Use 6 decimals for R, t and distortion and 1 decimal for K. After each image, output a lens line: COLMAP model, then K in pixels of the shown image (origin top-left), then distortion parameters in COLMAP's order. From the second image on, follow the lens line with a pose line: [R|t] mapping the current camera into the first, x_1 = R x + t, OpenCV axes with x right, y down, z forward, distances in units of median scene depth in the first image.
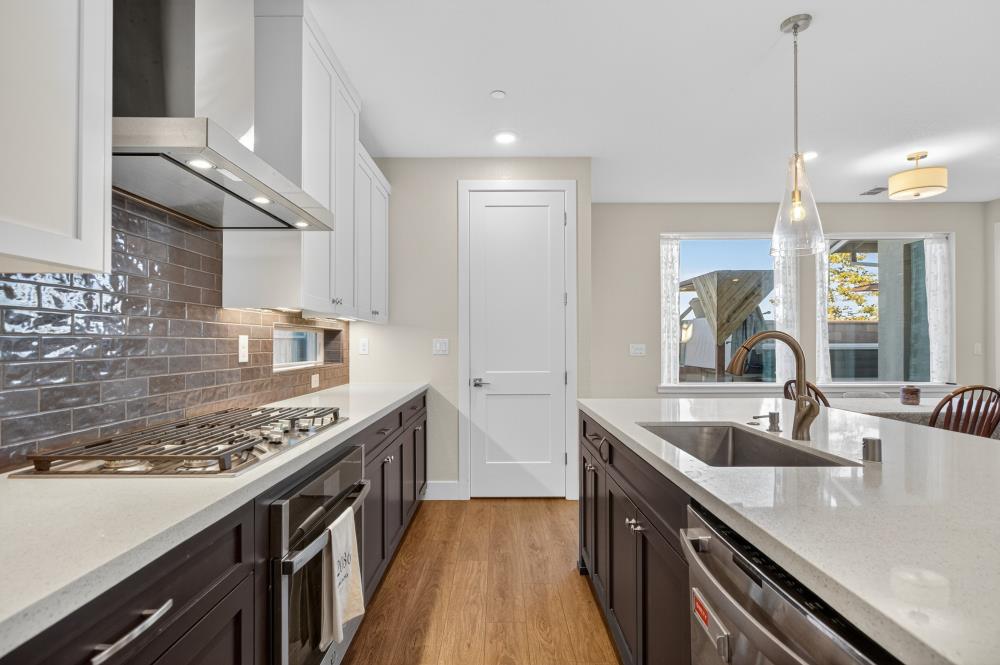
lens RADIAL K [[458.2, 0, 500.0], [0, 458.2, 332.5], [0, 0, 1]] dist [-0.003835, -0.000221]
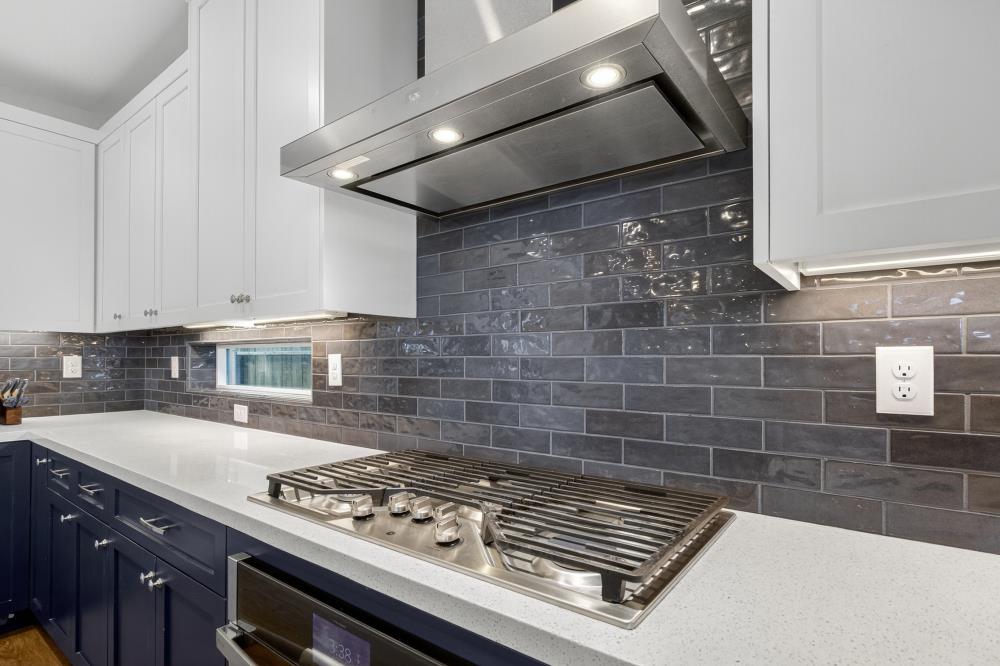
lens RADIAL K [[472.0, 0, 484.4], [0, 472.0, 345.9], [0, 0, 1]] dist [-0.000876, -0.000023]
pose [[-0.595114, -0.028675, -0.803130, -0.029018], [0.013004, 0.998889, -0.045300, 0.021529], [0.803536, -0.037403, -0.594079, 1.030876]]
